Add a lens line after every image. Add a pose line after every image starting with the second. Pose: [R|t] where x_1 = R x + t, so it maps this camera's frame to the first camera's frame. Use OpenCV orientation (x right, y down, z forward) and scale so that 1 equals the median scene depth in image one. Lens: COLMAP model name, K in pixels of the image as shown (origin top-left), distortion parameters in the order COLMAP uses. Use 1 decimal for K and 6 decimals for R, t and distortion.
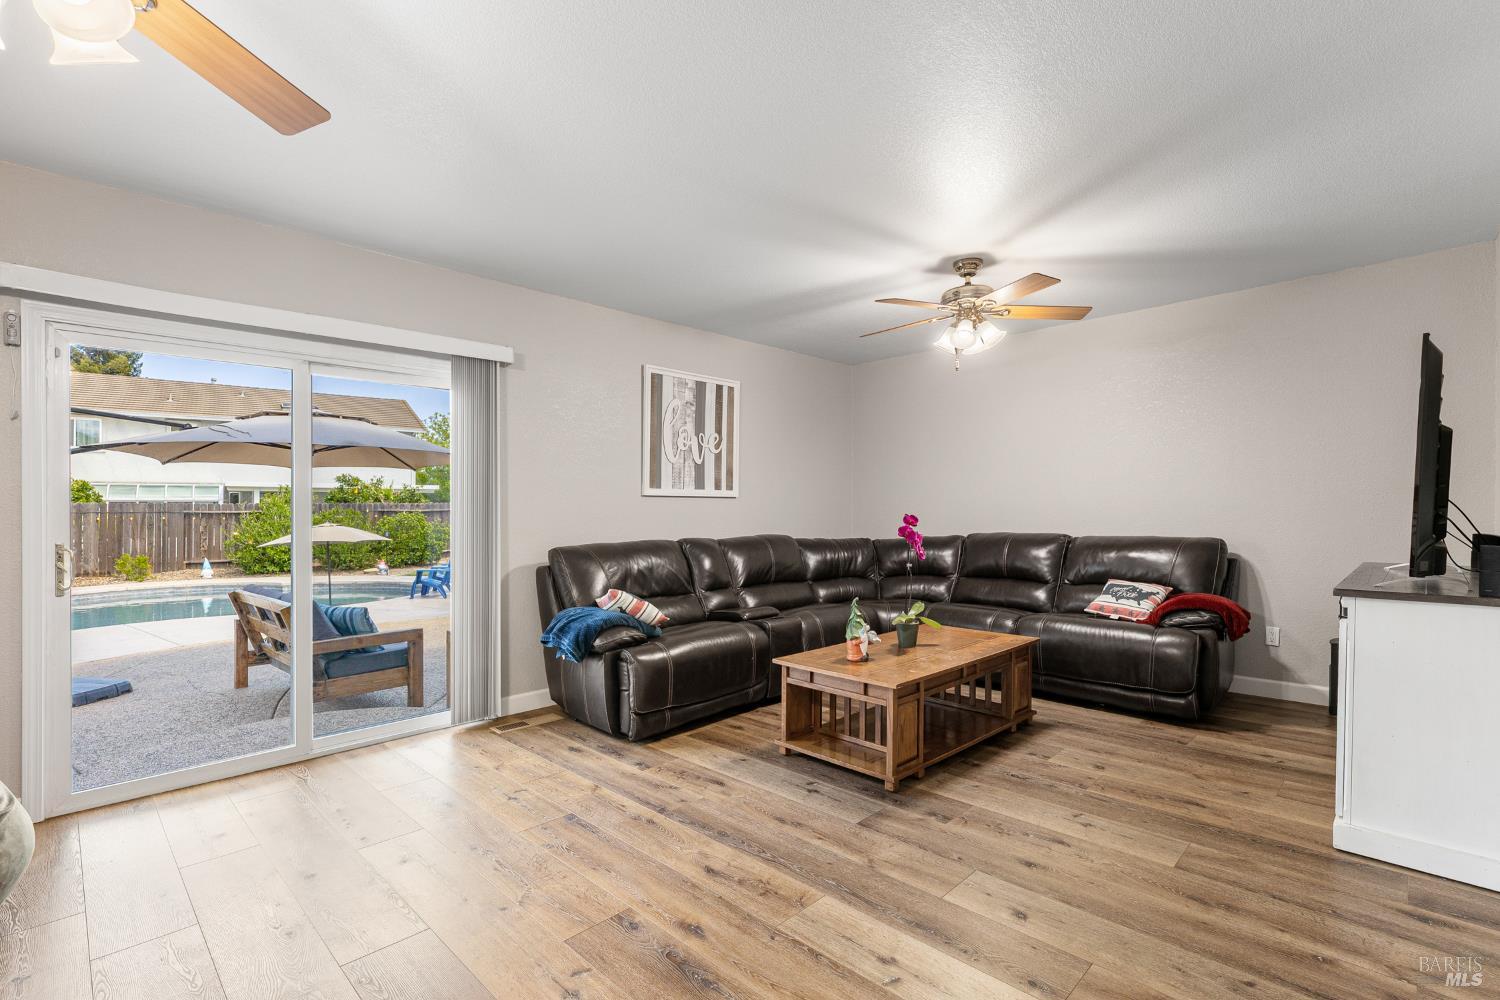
lens RADIAL K [[686.6, 0, 751.7], [0, 686.6, 511.8], [0, 0, 1]] dist [-0.001176, -0.000233]
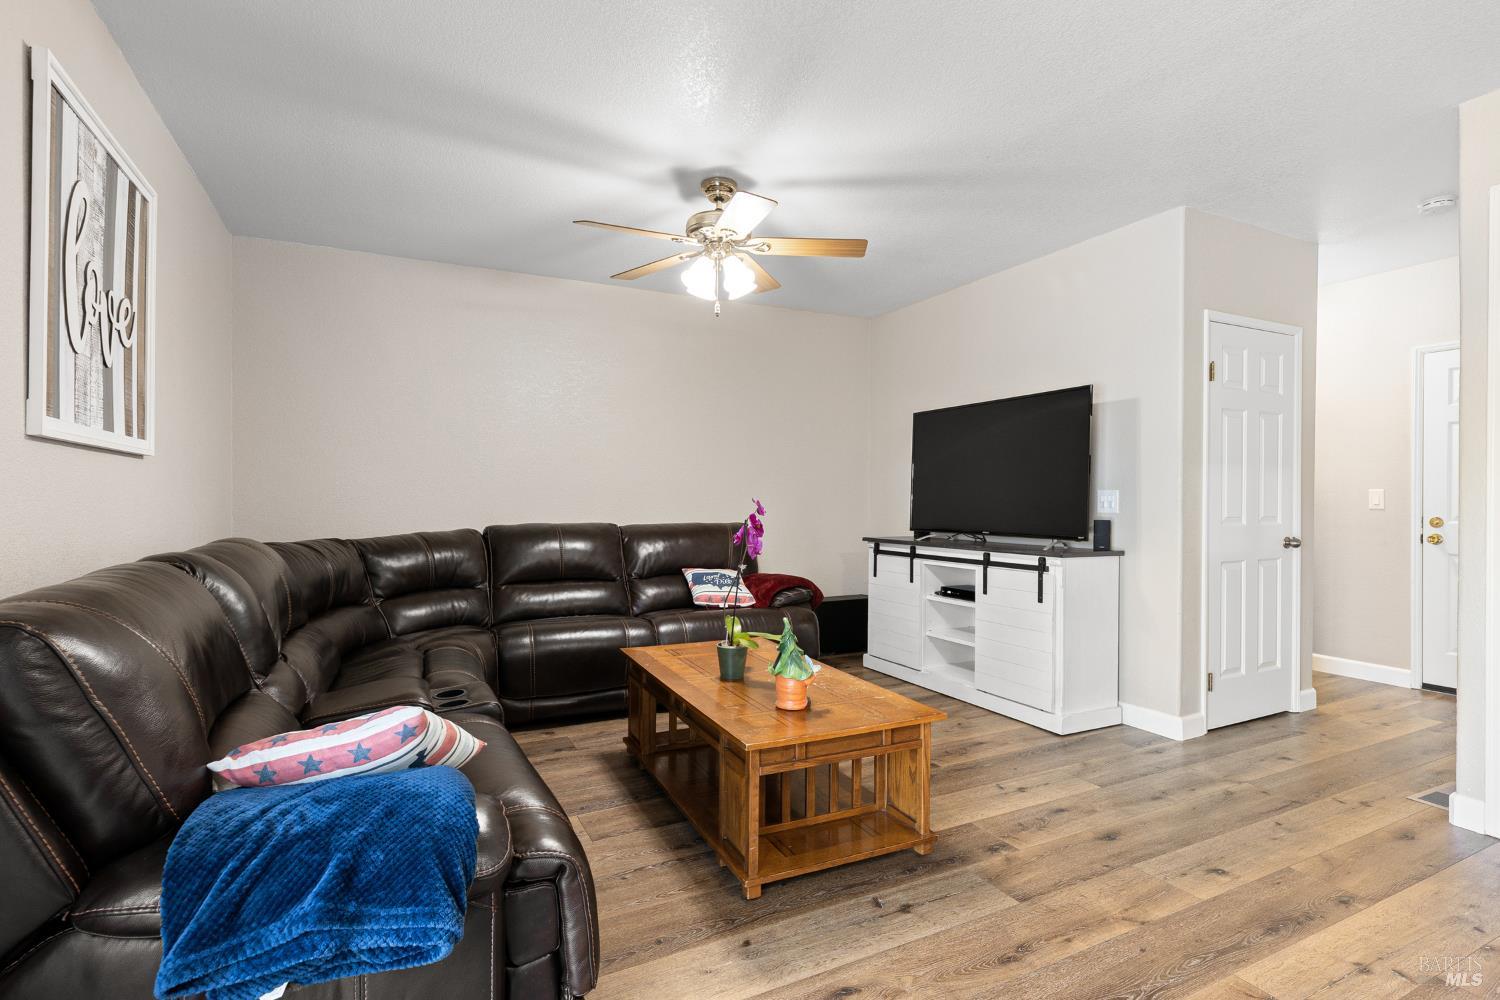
lens RADIAL K [[731.0, 0, 752.6], [0, 731.0, 497.4], [0, 0, 1]] dist [0.000919, 0.000123]
pose [[0.321514, 0.010763, 0.946844, -0.614491], [-0.001966, 0.999941, -0.010699, 0.016179], [-0.946903, 0.001579, 0.321516, 0.885186]]
